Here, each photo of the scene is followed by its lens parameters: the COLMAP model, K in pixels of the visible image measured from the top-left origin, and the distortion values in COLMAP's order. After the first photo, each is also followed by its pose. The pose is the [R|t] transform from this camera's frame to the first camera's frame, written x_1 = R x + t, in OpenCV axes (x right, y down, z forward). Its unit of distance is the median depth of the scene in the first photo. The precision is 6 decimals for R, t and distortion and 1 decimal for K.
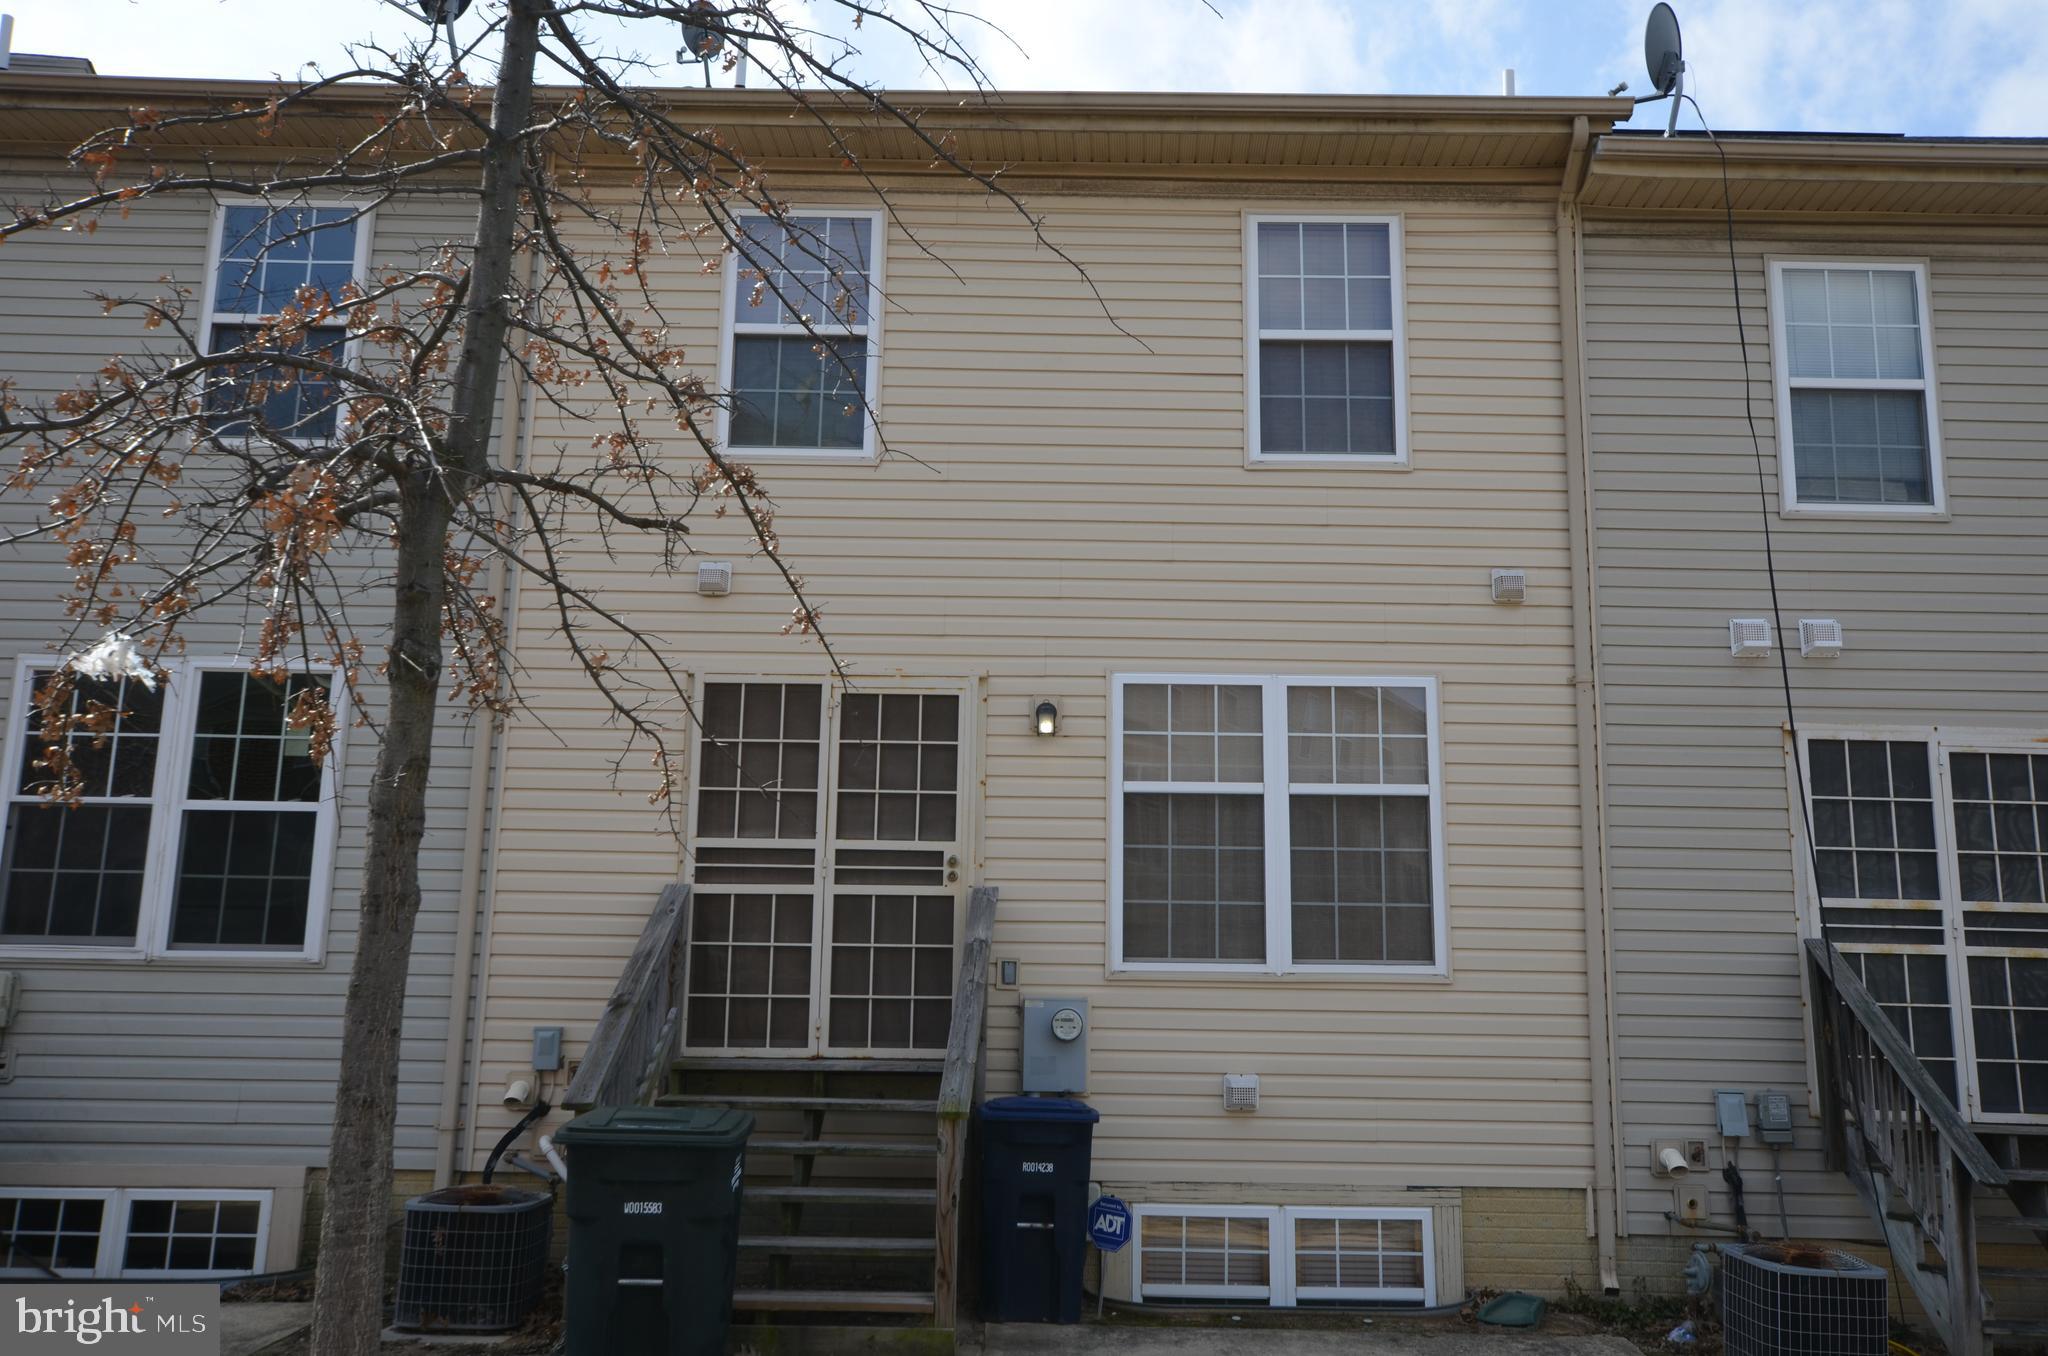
lens RADIAL K [[1664.9, 0, 1063.6], [0, 1664.9, 688.2], [0, 0, 1]] dist [-0.000882, 0.035993]
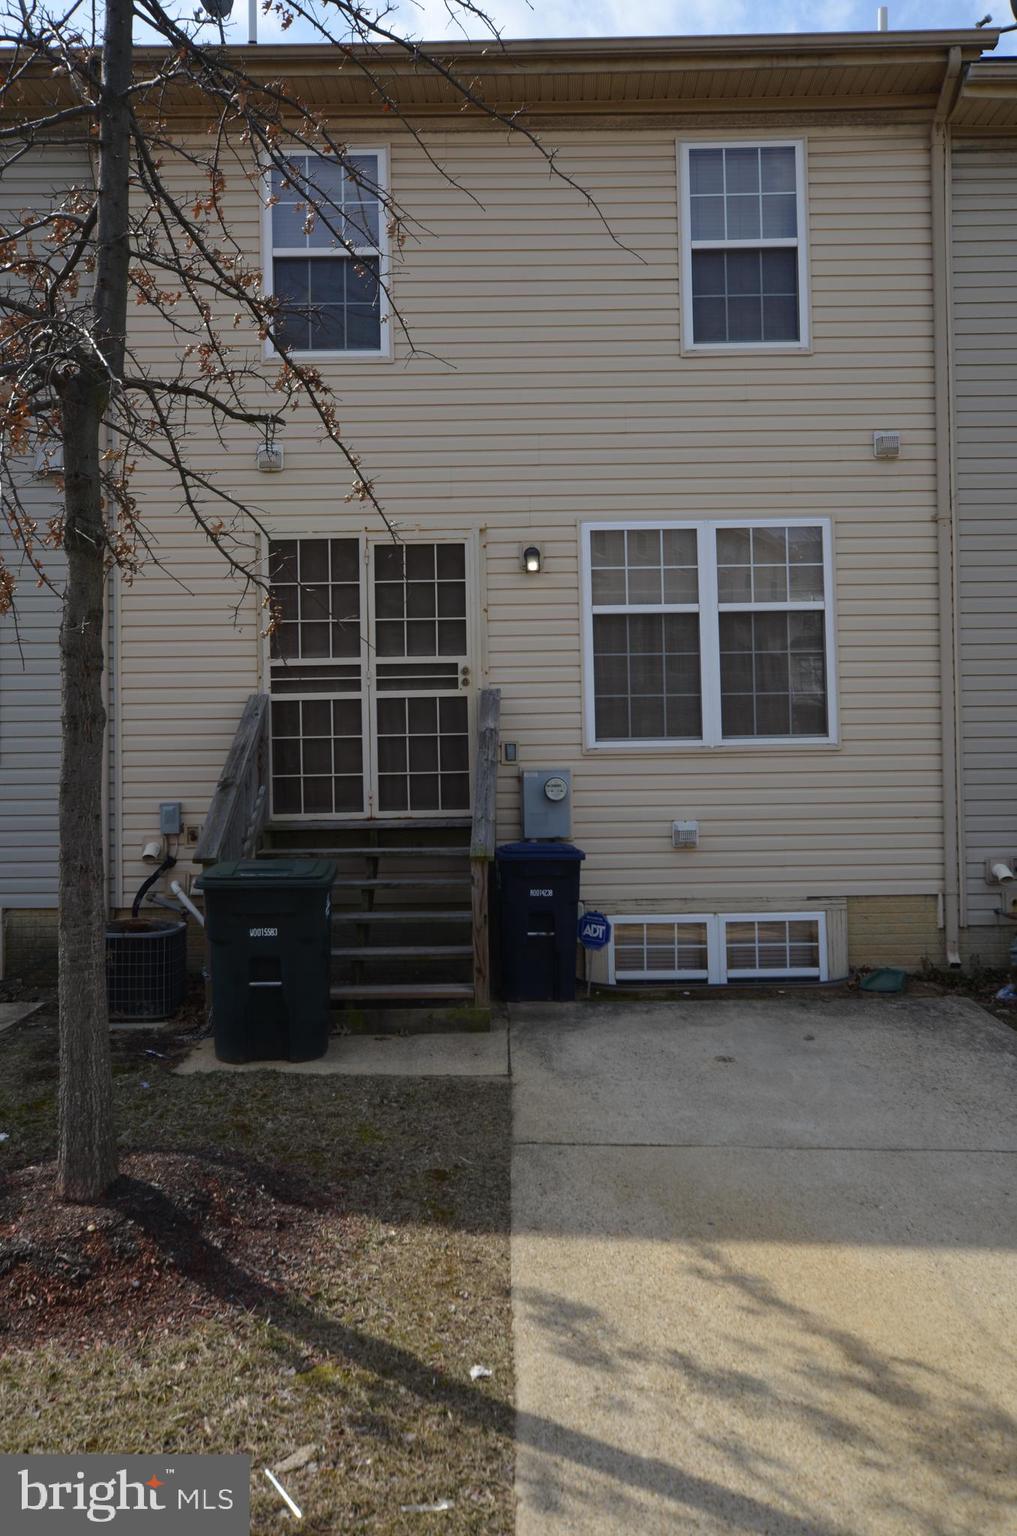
lens RADIAL K [[1248.7, 0, 509.6], [0, 1248.7, 742.9], [0, 0, 1]] dist [-0.000882, 0.035993]
pose [[0.999510, -0.031268, 0.001726, -0.035224], [0.030542, 0.985501, 0.166898, -0.004316], [-0.006920, -0.166764, 0.985973, 0.010838]]
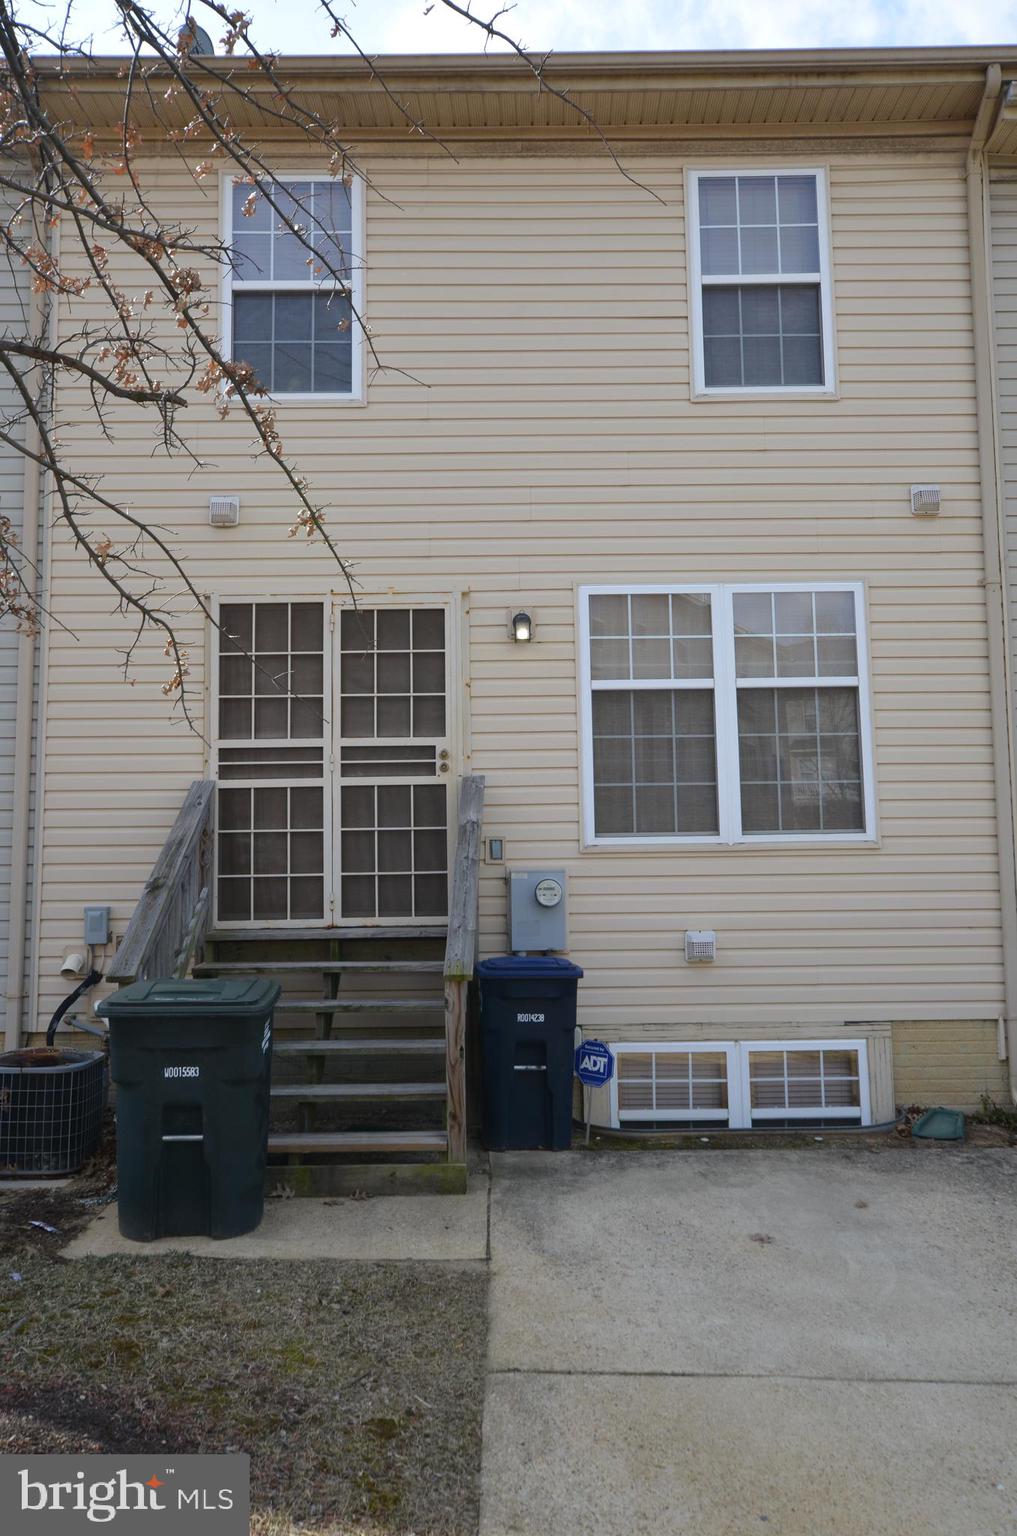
lens RADIAL K [[1248.7, 0, 512.3], [0, 1248.7, 743.7], [0, 0, 1]] dist [-0.000882, 0.035993]
pose [[0.999607, -0.026461, 0.009255, -0.027791], [0.025556, 0.995874, 0.087071, 0.023460], [-0.011521, -0.086800, 0.996159, 0.147697]]
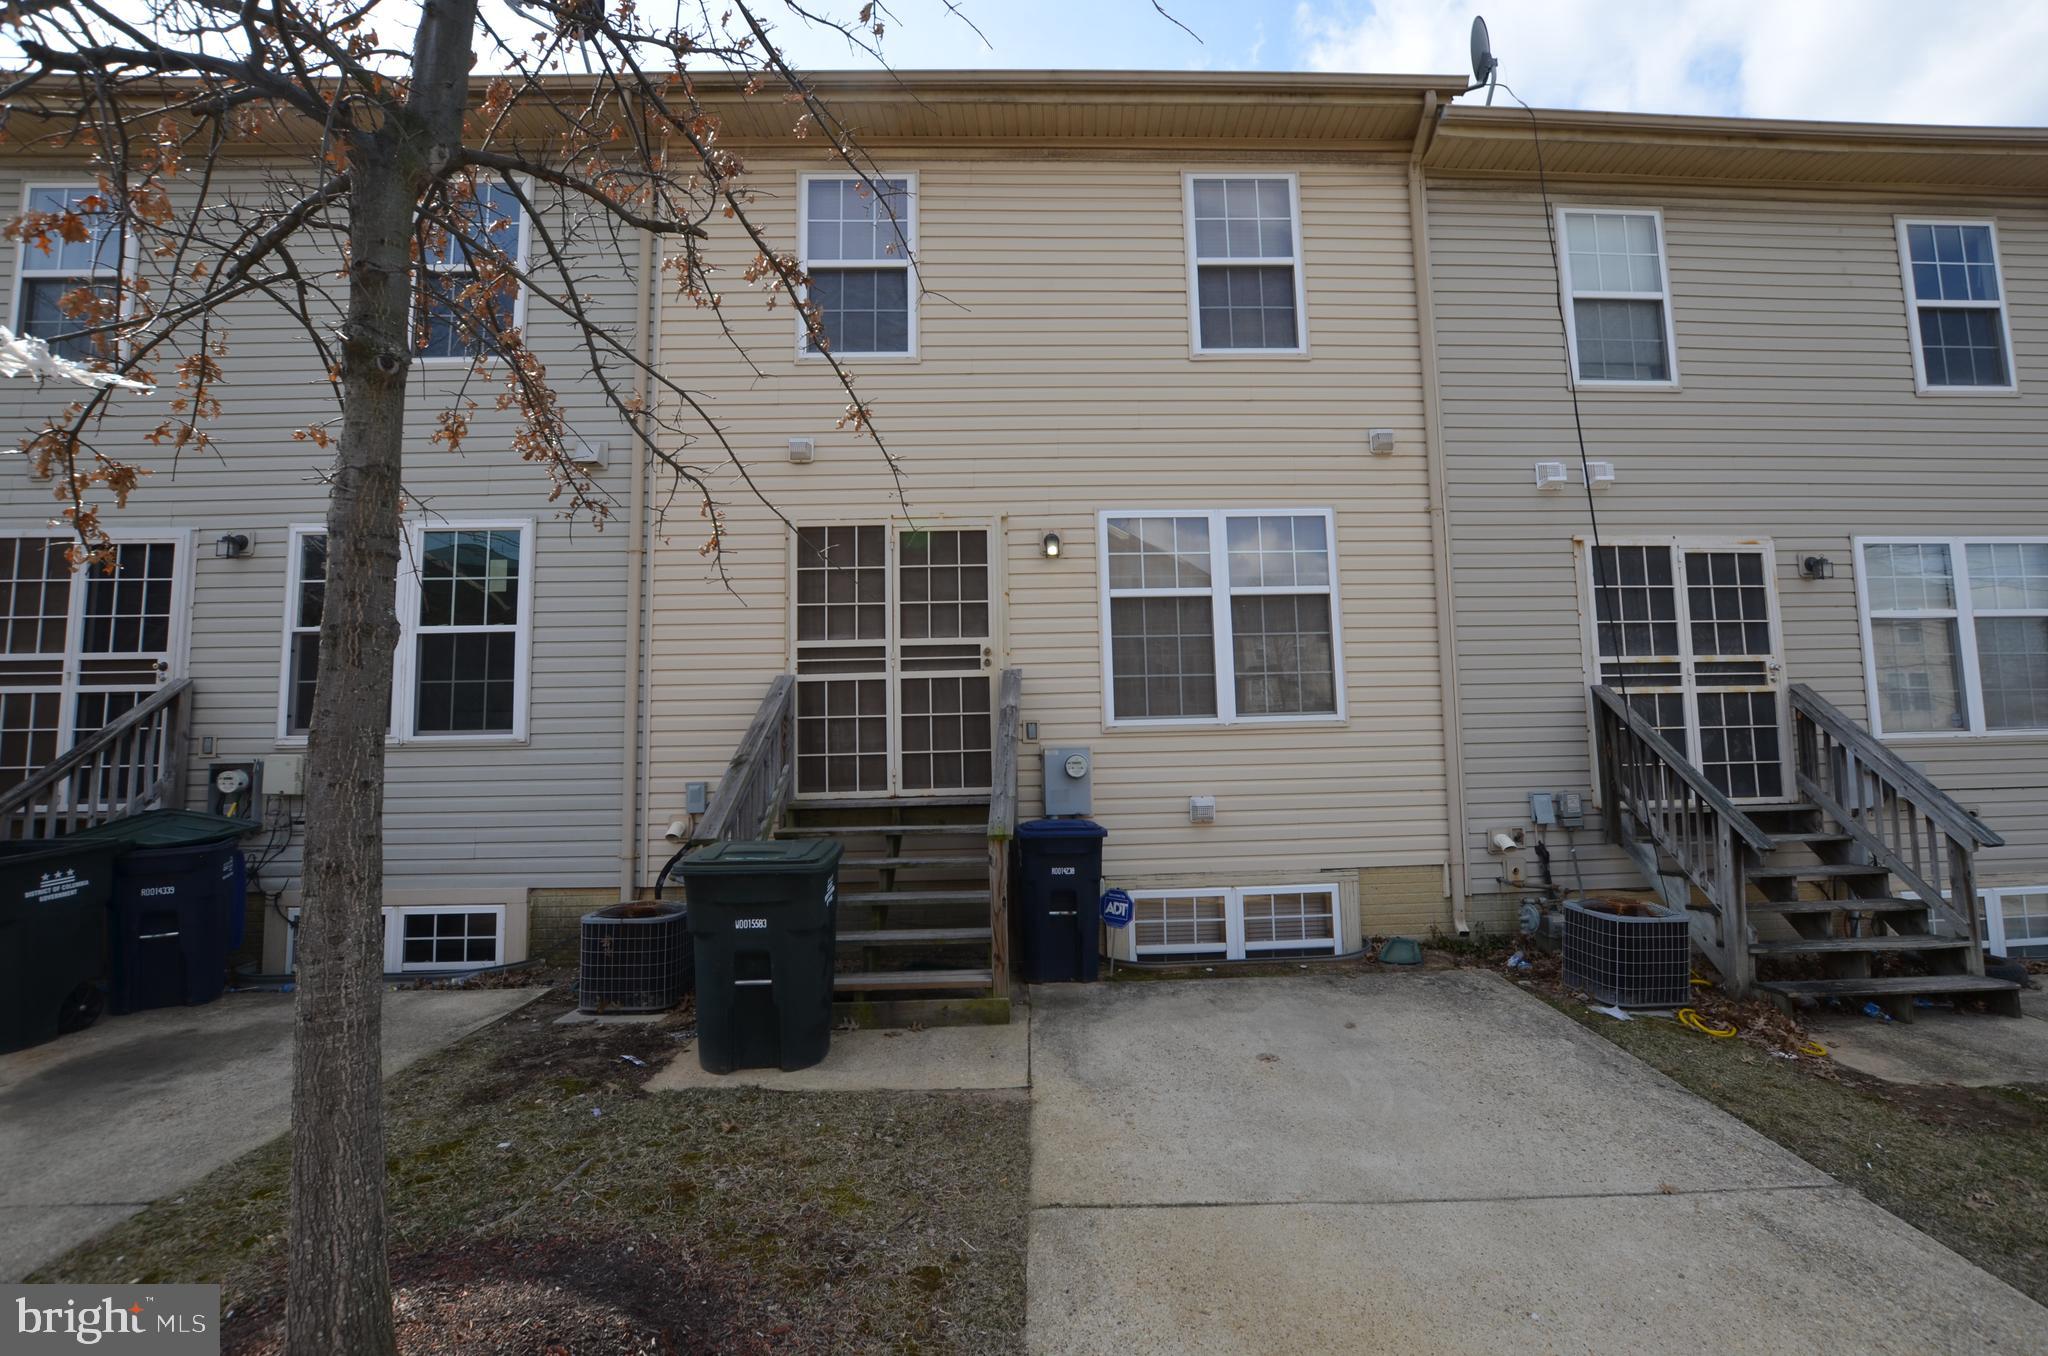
lens RADIAL K [[893.9, 0, 1071.6], [0, 893.9, 686.5], [0, 0, 1]] dist [-0.034324, 0.005041]
pose [[0.998453, -0.035313, 0.042945, -0.030618], [0.030768, 0.994282, 0.102255, 0.060174], [-0.046310, -0.100775, 0.993831, 0.269283]]
